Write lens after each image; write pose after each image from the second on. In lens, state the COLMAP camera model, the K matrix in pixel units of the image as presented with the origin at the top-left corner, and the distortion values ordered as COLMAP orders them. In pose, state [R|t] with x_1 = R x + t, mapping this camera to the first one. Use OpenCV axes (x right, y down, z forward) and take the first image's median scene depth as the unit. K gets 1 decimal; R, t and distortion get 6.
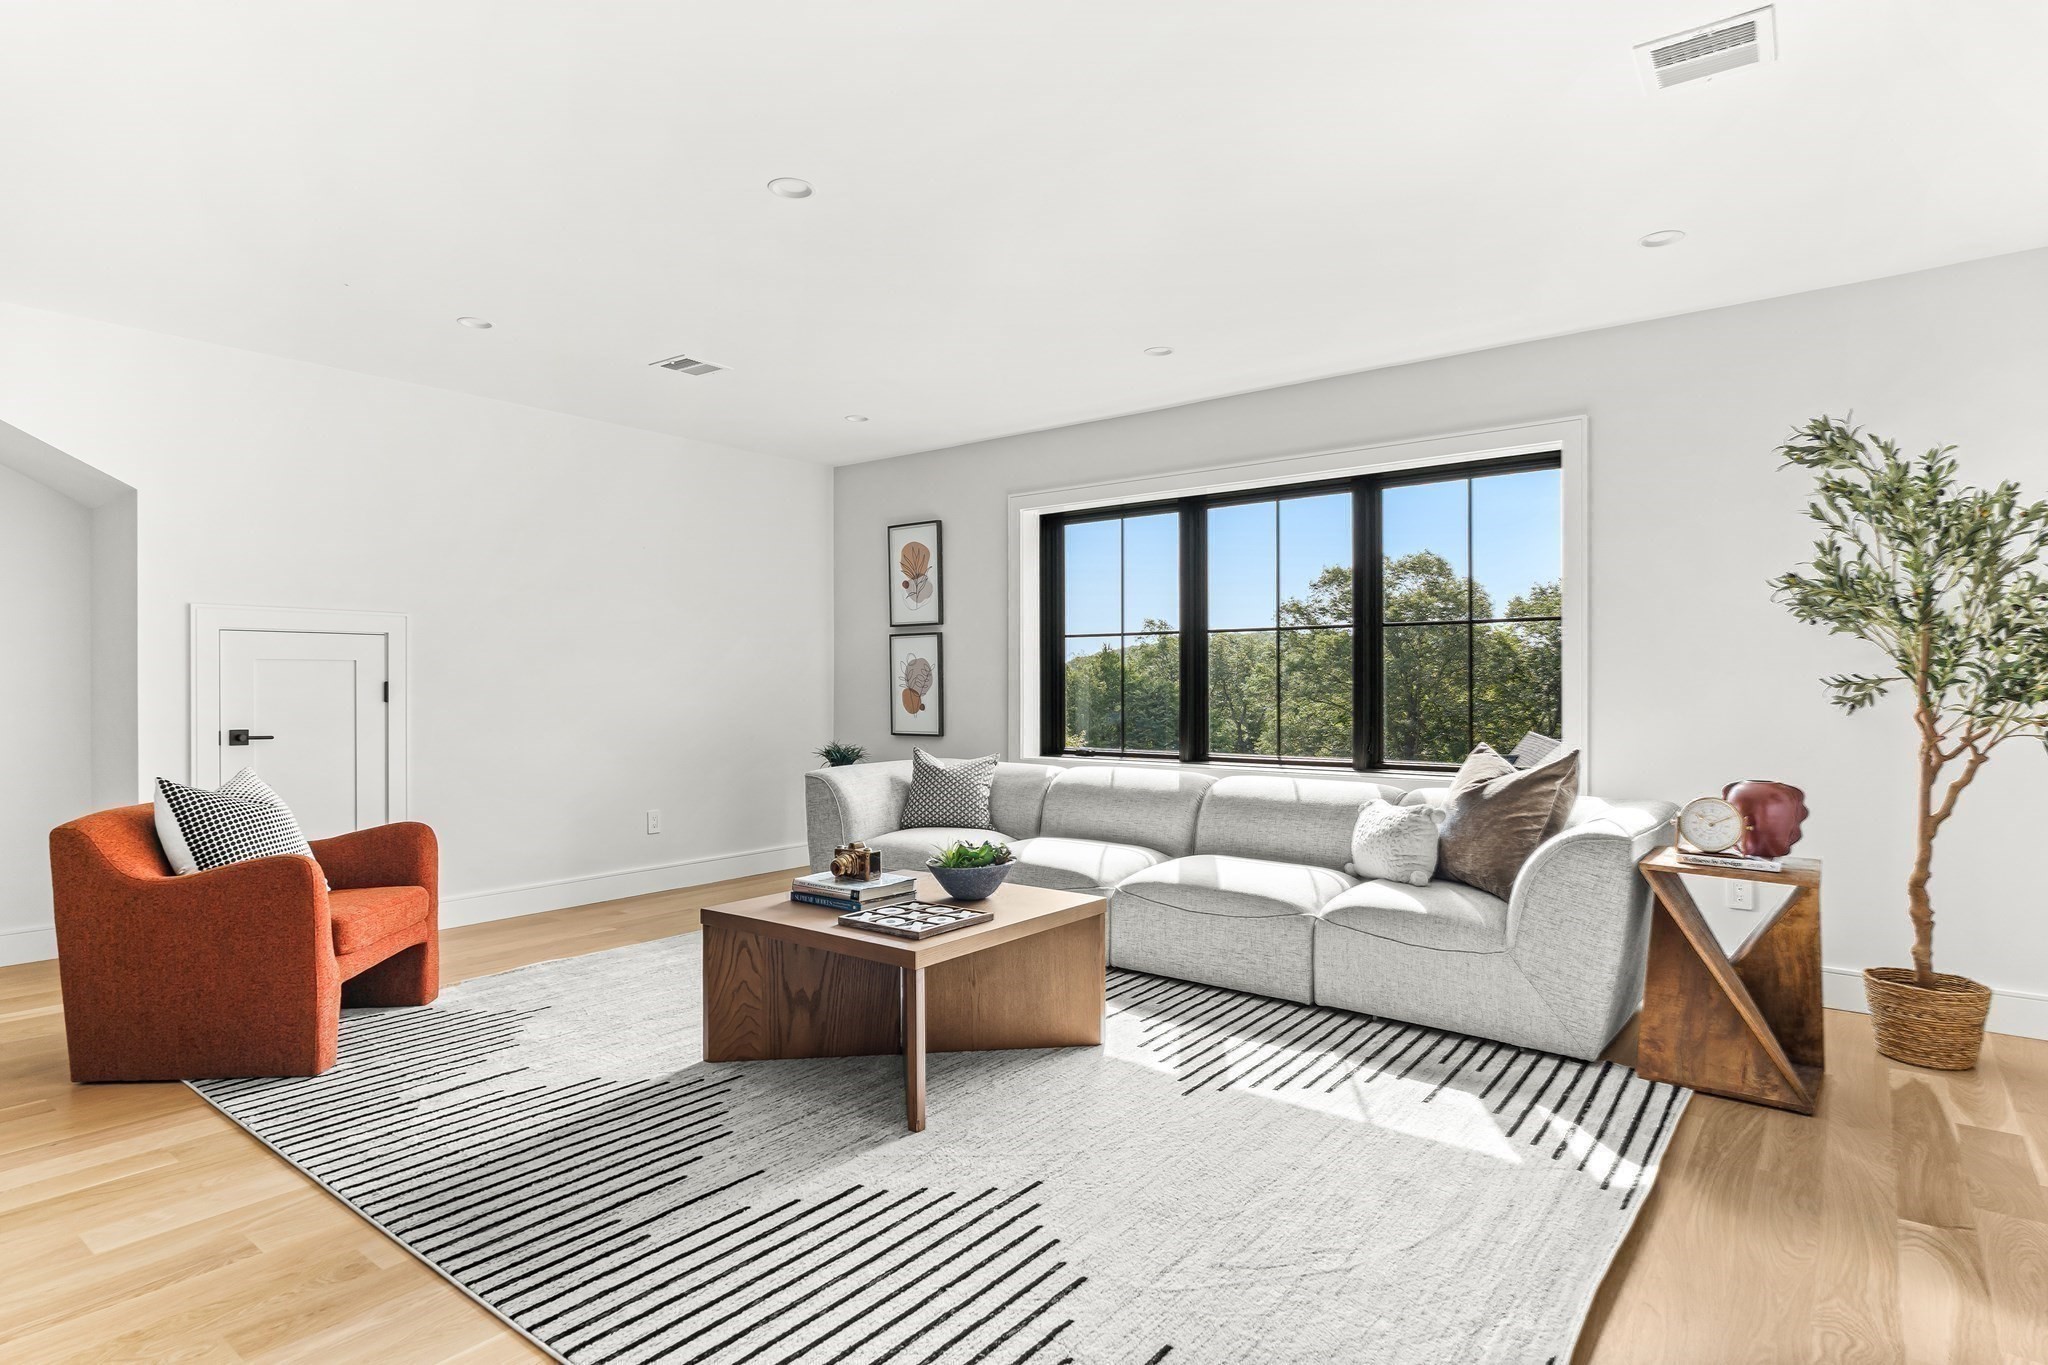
lens RADIAL K [[1060.2, 0, 1024.0], [0, 1060.2, 682.5], [0, 0, 1]] dist [-0.000300, -0.000060]
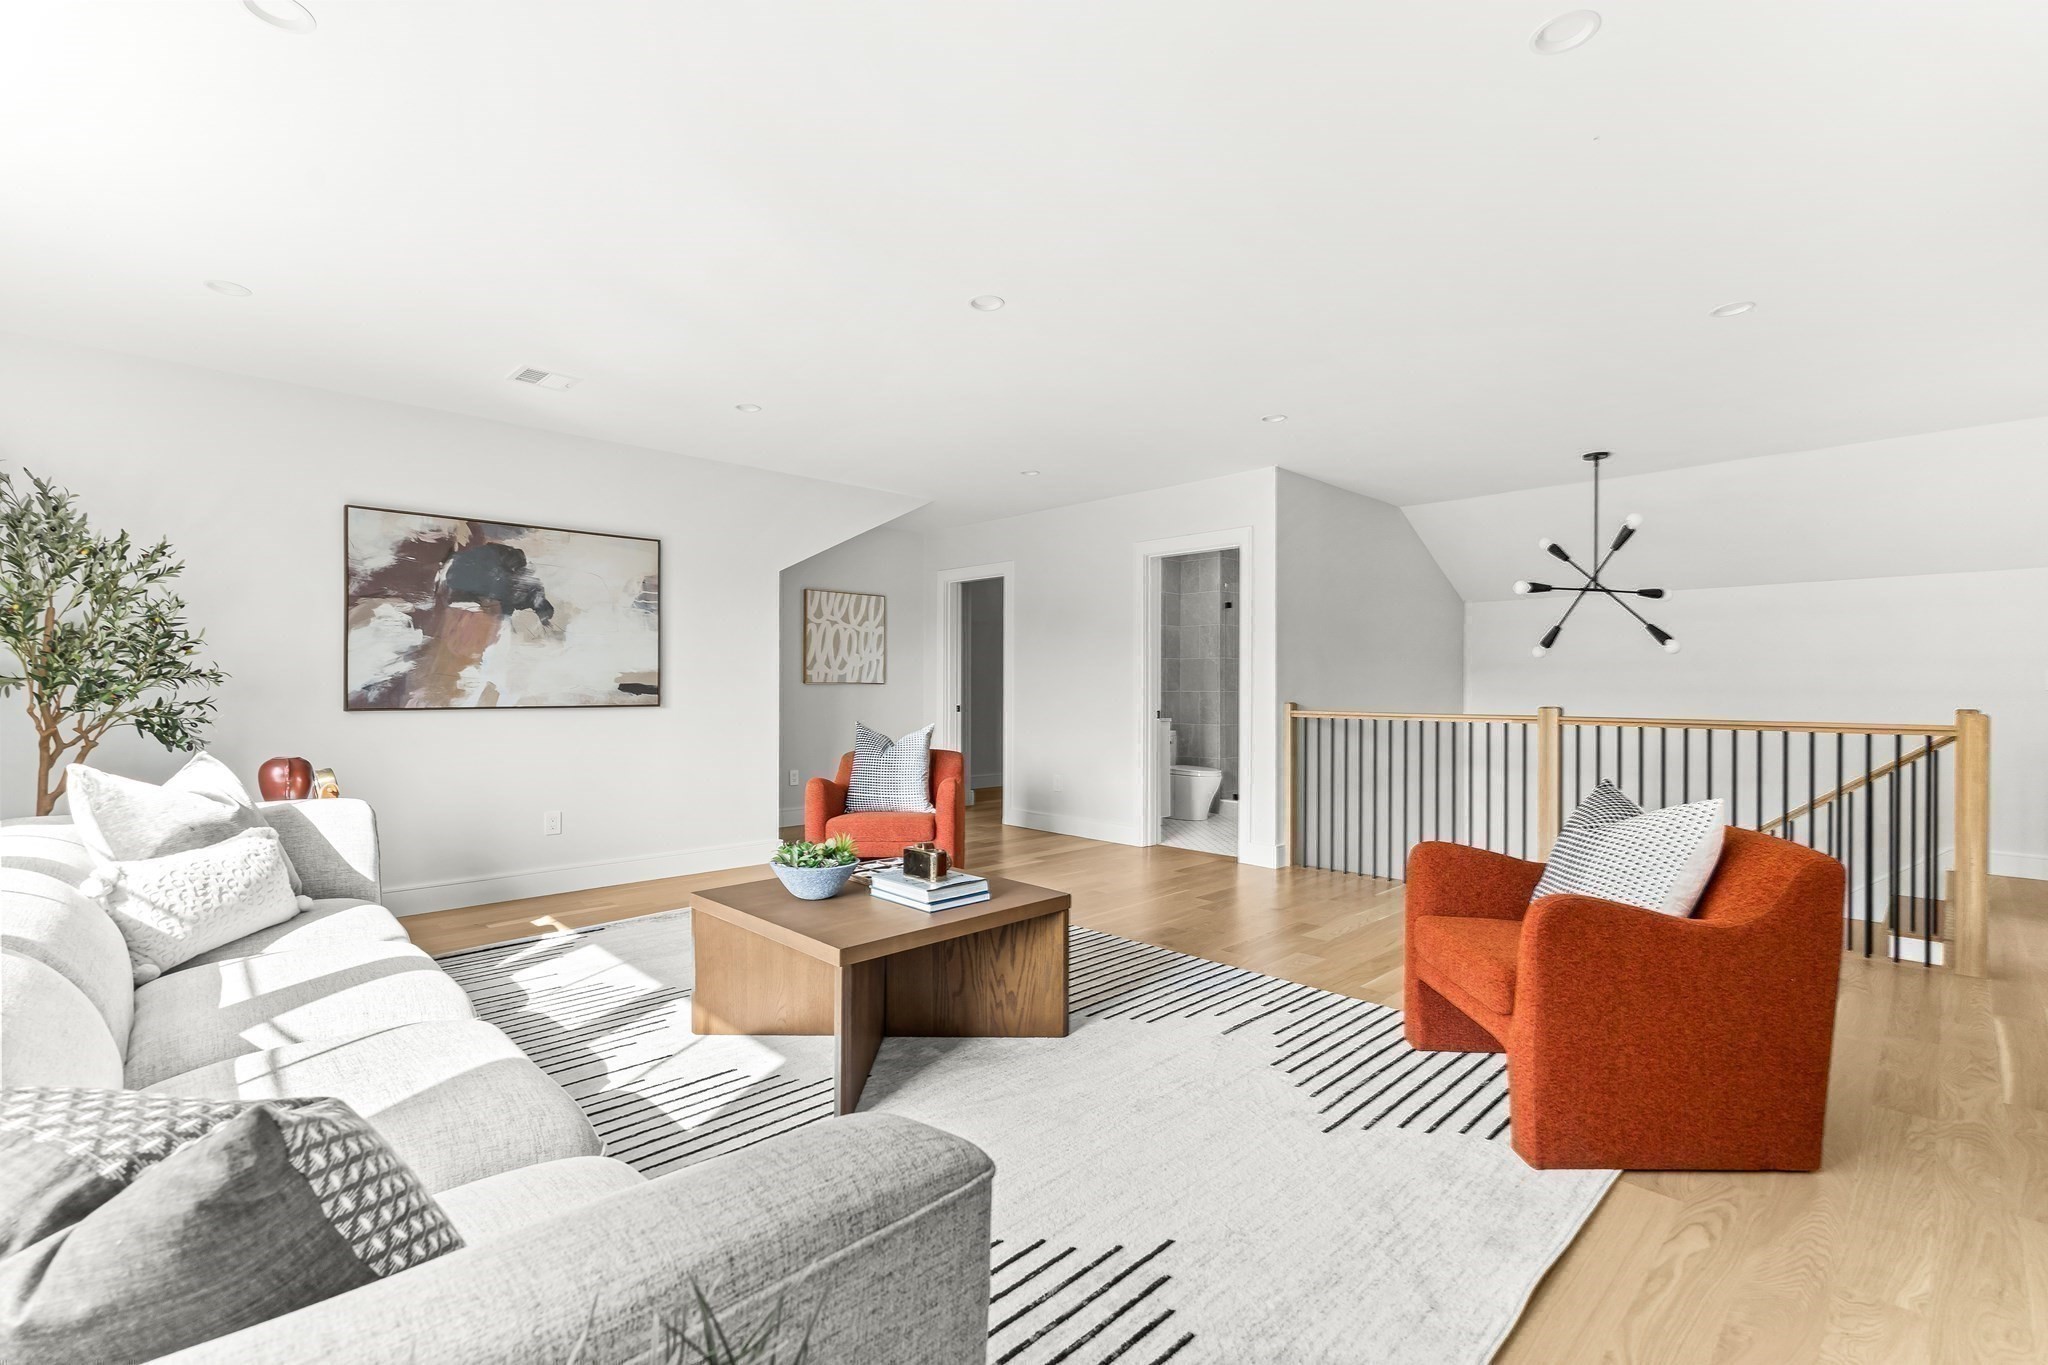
lens RADIAL K [[901.7, 0, 1024.0], [0, 901.7, 682.5], [0, 0, 1]] dist [-0.011492, 0.000221]
pose [[-0.991117, 0.001744, 0.132982, -0.383614], [0.000756, 0.999972, -0.007479, 0.002480], [-0.132992, -0.007312, -0.991090, 1.927092]]
